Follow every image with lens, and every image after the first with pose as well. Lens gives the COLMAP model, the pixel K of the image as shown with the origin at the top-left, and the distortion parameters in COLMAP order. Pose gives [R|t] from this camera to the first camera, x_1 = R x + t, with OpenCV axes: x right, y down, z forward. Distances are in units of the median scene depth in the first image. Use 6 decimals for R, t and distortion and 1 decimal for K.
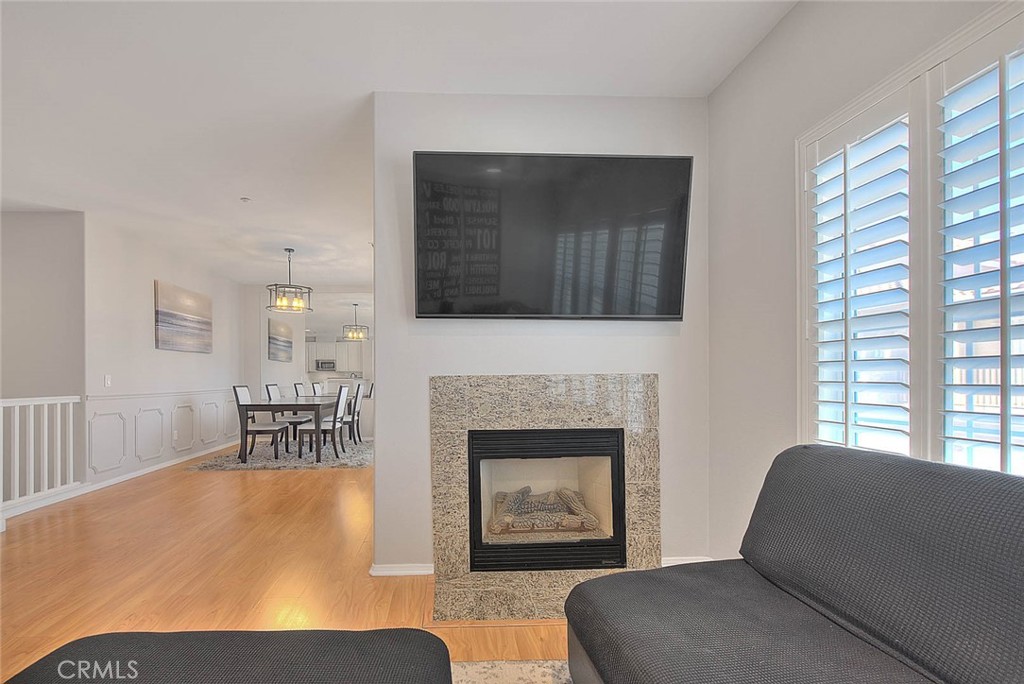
lens RADIAL K [[425.4, 0, 469.3], [0, 425.4, 375.9], [0, 0, 1]] dist [0.001577, -0.001069]
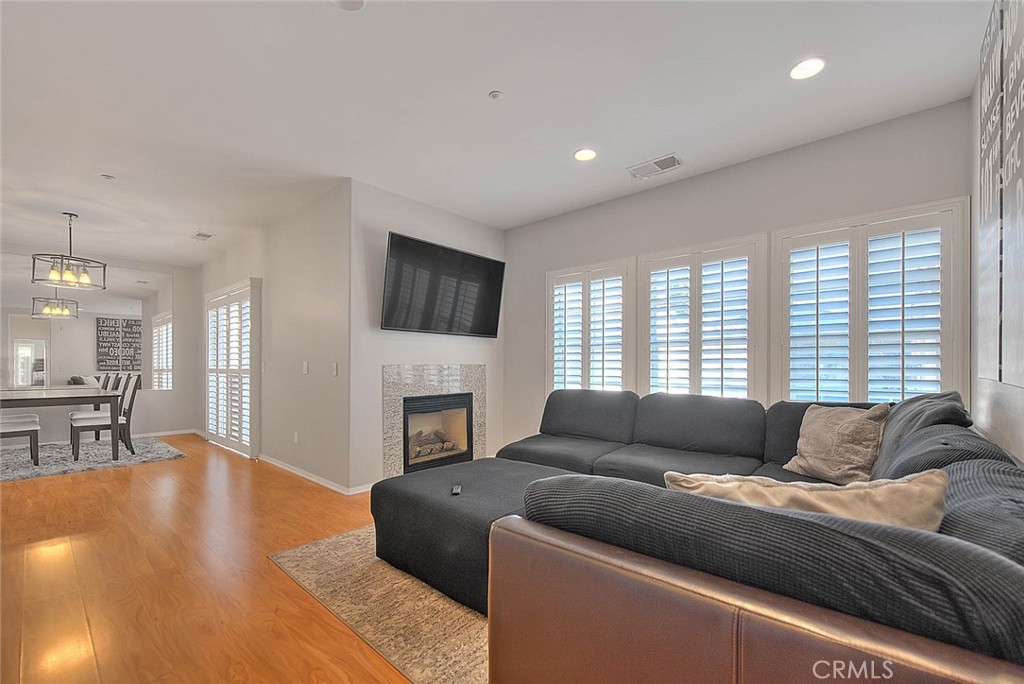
lens RADIAL K [[425.4, 0, 509.4], [0, 425.4, 371.1], [0, 0, 1]] dist [0.001577, -0.001069]
pose [[0.700397, -0.005586, 0.713731, -0.900575], [-0.003142, 0.999936, 0.010910, 0.005416], [-0.713746, -0.009884, 0.700335, -0.467926]]
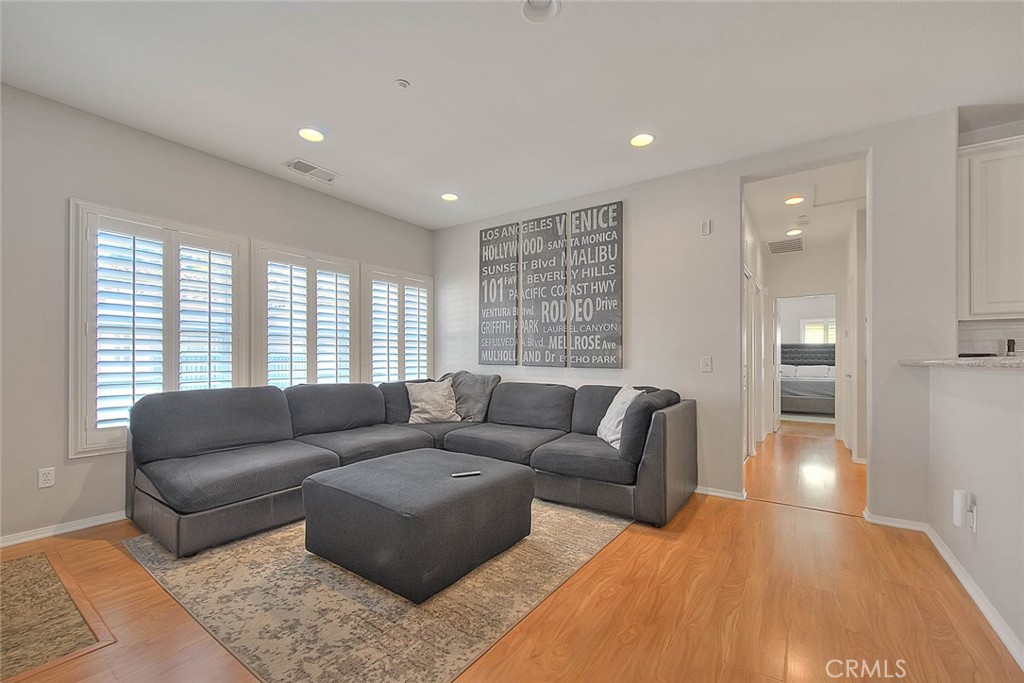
lens RADIAL K [[425.4, 0, 512.4], [0, 425.4, 356.1], [0, 0, 1]] dist [0.001577, -0.001069]
pose [[-0.793896, 0.006541, 0.608018, -1.014305], [-0.000332, 0.999937, -0.011191, 0.009642], [-0.608053, -0.009086, -0.793844, 0.943945]]
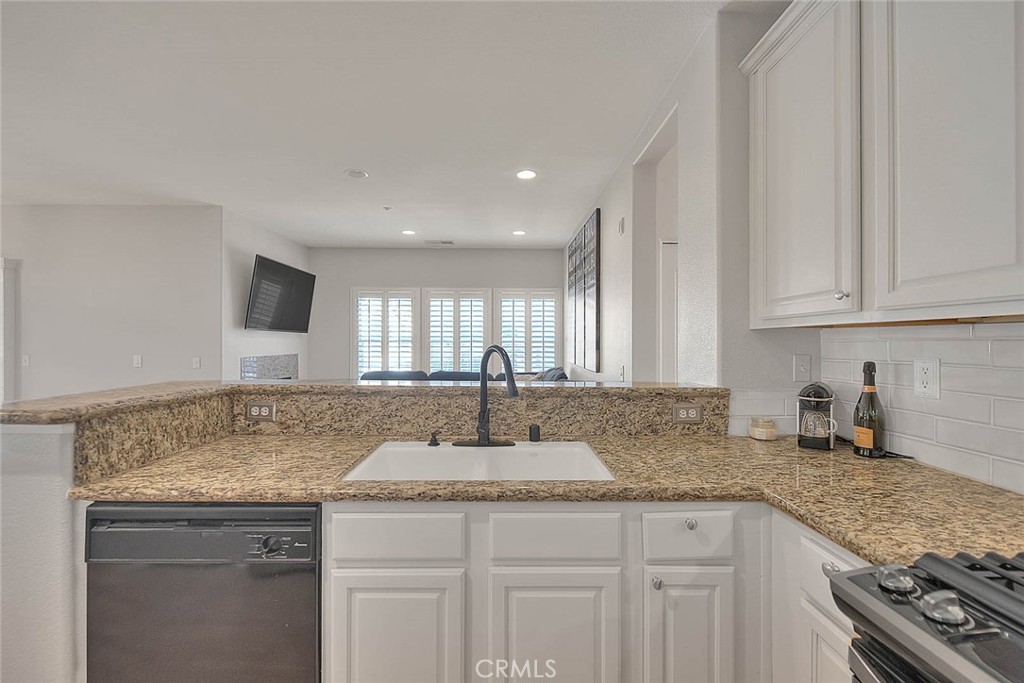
lens RADIAL K [[425.4, 0, 509.4], [0, 425.4, 342.2], [0, 0, 1]] dist [0.001577, -0.001069]
pose [[0.033383, 0.002727, 0.999439, -2.023792], [-0.005840, 0.999980, -0.002533, -0.074352], [-0.999426, -0.005752, 0.033398, -0.311467]]
